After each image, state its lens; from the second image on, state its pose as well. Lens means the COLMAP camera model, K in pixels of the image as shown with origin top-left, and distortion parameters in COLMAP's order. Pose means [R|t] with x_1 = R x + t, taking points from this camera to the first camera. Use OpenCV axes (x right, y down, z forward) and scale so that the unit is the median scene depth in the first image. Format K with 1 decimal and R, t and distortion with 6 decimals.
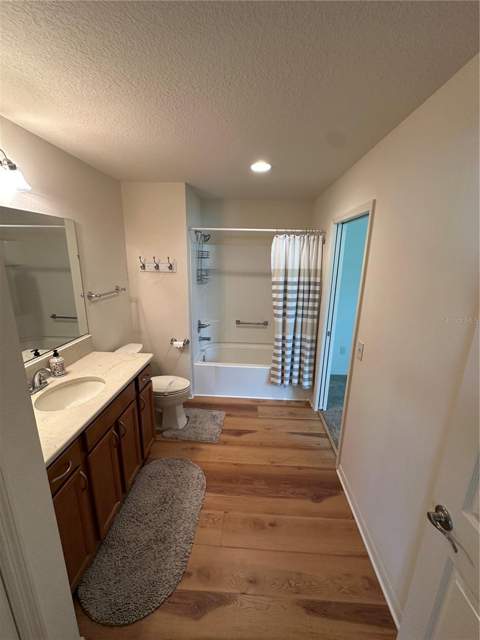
lens RADIAL K [[254.6, 0, 240.9], [0, 254.6, 319.3], [0, 0, 1]] dist [-0.004159, 0.000496]
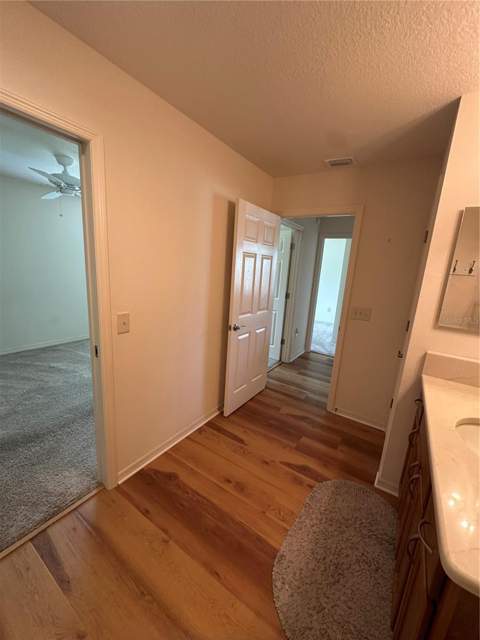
lens RADIAL K [[254.6, 0, 240.7], [0, 254.6, 322.4], [0, 0, 1]] dist [-0.004159, 0.000496]
pose [[-0.859693, -0.186524, 0.475539, -0.286181], [0.036397, 0.906214, 0.421250, -0.231096], [-0.509514, 0.379453, -0.772277, 1.456298]]
